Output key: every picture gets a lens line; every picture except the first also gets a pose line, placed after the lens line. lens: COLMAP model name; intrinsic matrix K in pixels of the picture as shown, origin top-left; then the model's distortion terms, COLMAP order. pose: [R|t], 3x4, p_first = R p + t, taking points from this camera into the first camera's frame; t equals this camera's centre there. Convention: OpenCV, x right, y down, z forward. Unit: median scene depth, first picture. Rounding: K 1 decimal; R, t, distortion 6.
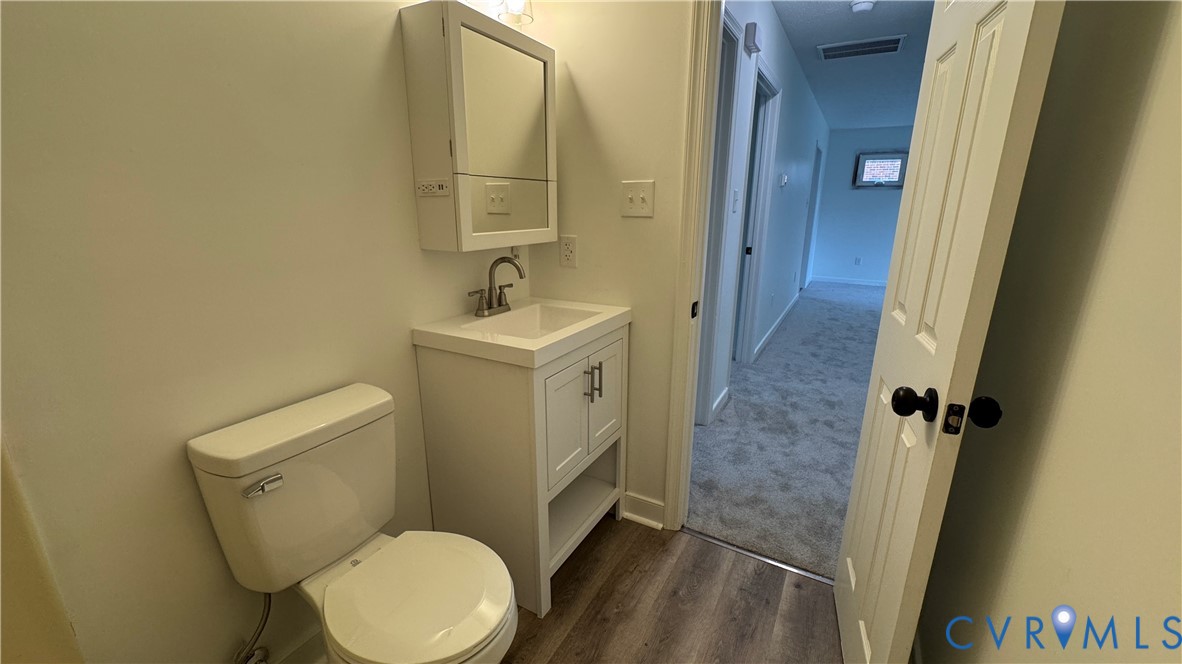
lens RADIAL K [[472.8, 0, 591.0], [0, 472.8, 332.0], [0, 0, 1]] dist [-0.001244, -0.000613]
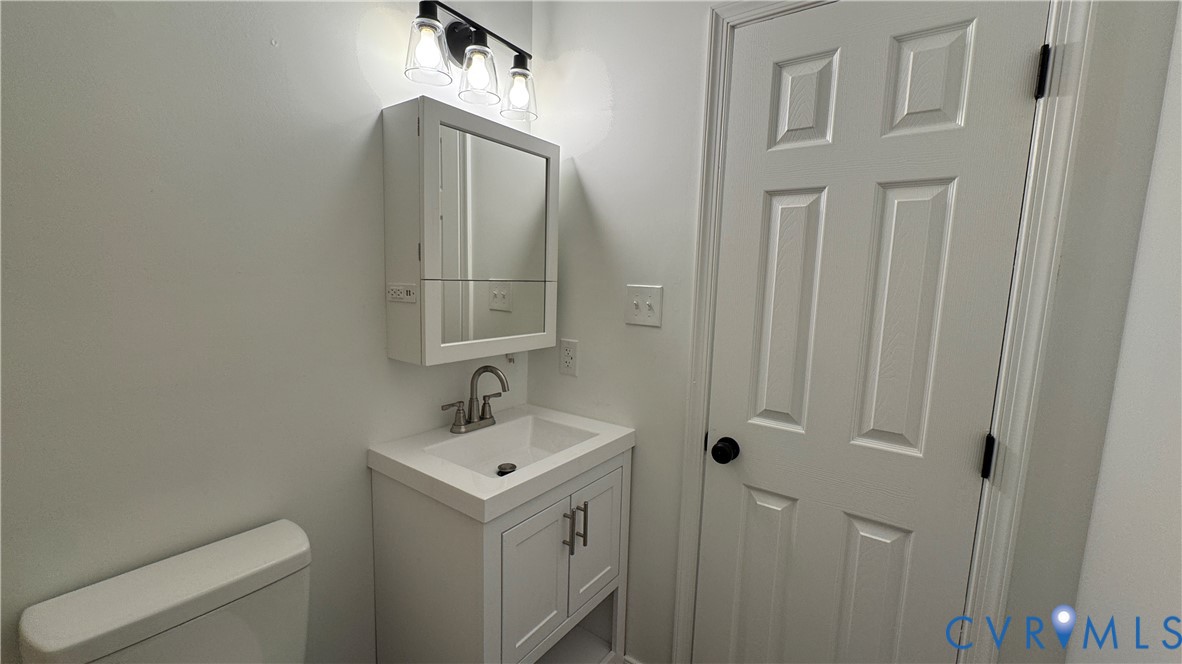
lens RADIAL K [[472.8, 0, 591.0], [0, 472.8, 332.0], [0, 0, 1]] dist [-0.001244, -0.000613]
pose [[0.992280, 0.039973, -0.117396, 0.107211], [-0.056914, 0.987836, -0.144710, -0.103888], [0.110184, 0.150274, 0.982485, 0.147026]]
